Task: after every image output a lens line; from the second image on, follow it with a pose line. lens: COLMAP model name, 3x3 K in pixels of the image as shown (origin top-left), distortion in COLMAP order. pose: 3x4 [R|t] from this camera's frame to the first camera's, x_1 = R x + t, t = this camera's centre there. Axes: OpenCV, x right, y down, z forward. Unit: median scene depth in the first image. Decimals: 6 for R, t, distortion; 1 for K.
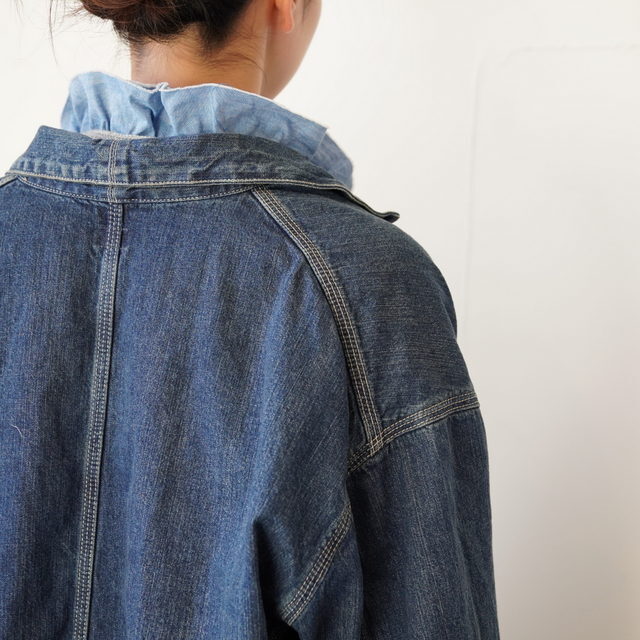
lens RADIAL K [[1401.2, 0, 320.0], [0, 1401.2, 320.0], [0, 0, 1]] dist [-0.003274, -0.217774]
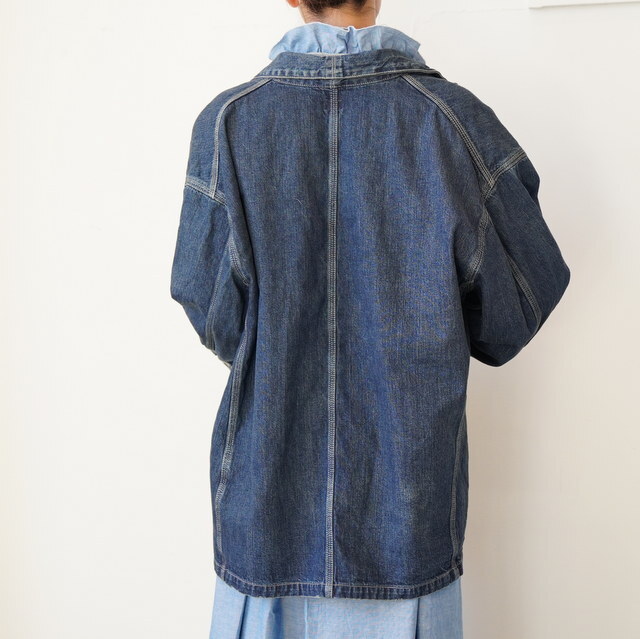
lens RADIAL K [[1263.2, 0, 320.0], [0, 1263.2, 319.5], [0, 0, 1]] dist [0.021304, -0.016311]
pose [[0.987352, -0.102890, 0.120622, -0.426081], [0.092930, 0.991996, 0.085490, 0.092941], [-0.128453, -0.073199, 0.989010, -0.848775]]
